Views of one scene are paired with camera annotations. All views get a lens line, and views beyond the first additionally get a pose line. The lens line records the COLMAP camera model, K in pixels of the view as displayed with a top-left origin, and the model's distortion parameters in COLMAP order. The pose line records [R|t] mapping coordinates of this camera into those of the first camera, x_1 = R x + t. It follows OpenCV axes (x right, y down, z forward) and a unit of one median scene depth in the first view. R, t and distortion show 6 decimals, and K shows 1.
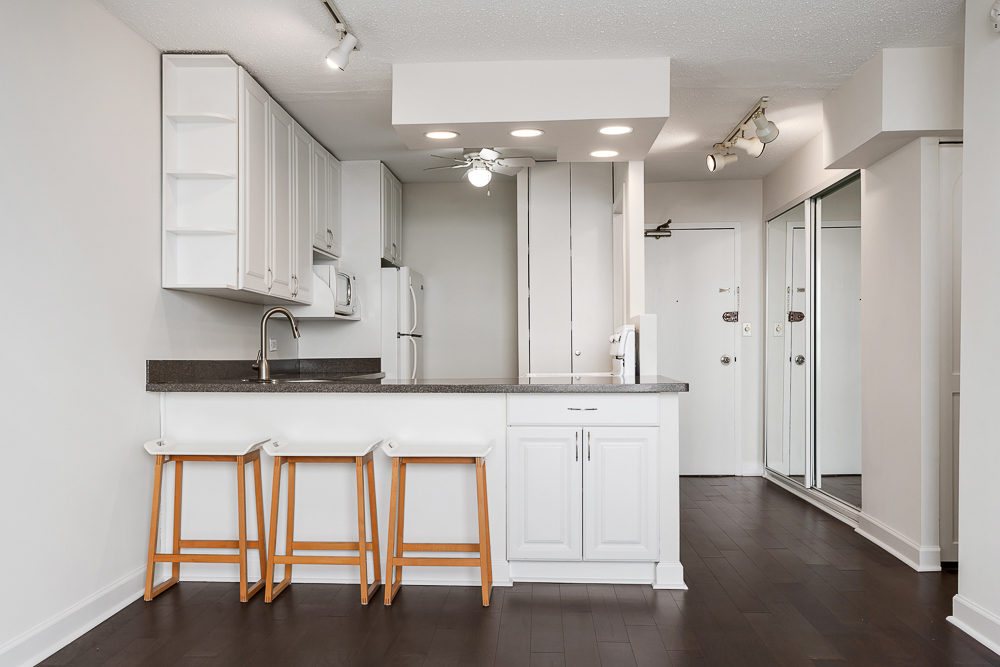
lens RADIAL K [[869.1, 0, 498.3], [0, 869.1, 338.4], [0, 0, 1]] dist [0.024349, -0.000407]
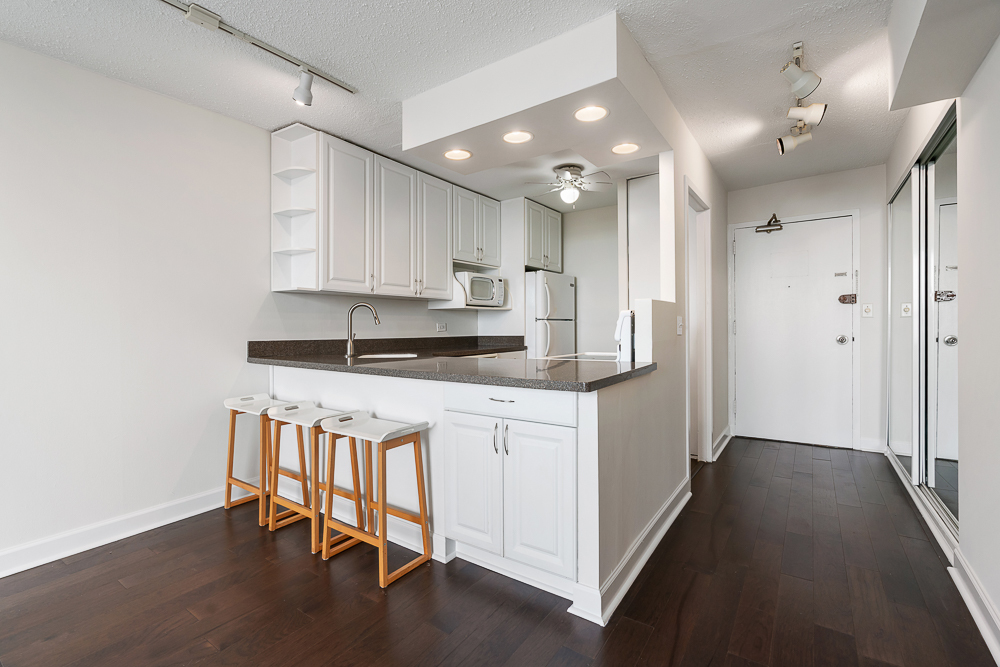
lens RADIAL K [[448.6, 0, 503.1], [0, 448.6, 321.5], [0, 0, 1]] dist [-0.006316, 0.001759]
pose [[0.851492, -0.005819, -0.524336, 0.241024], [0.009736, 0.999941, 0.004713, -0.005049], [0.524278, -0.009118, 0.851498, 0.391982]]
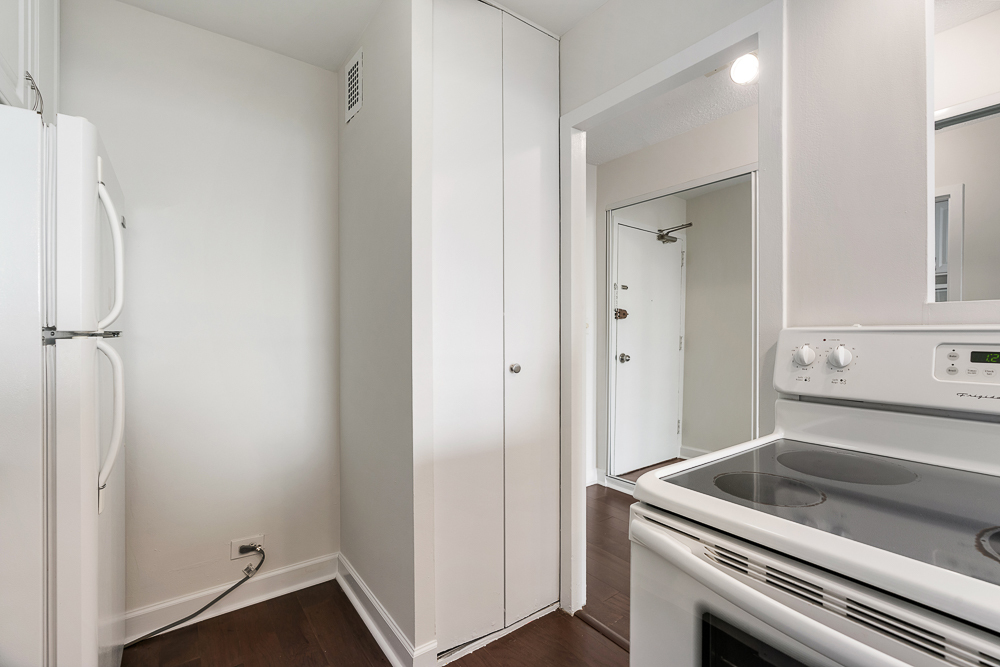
lens RADIAL K [[448.6, 0, 501.8], [0, 448.6, 333.5], [0, 0, 1]] dist [-0.006316, 0.001759]
pose [[0.778867, 0.001059, 0.627189, -0.098120], [-0.006241, 0.999962, 0.006063, -0.006825], [-0.627158, -0.008637, 0.778844, 0.858010]]
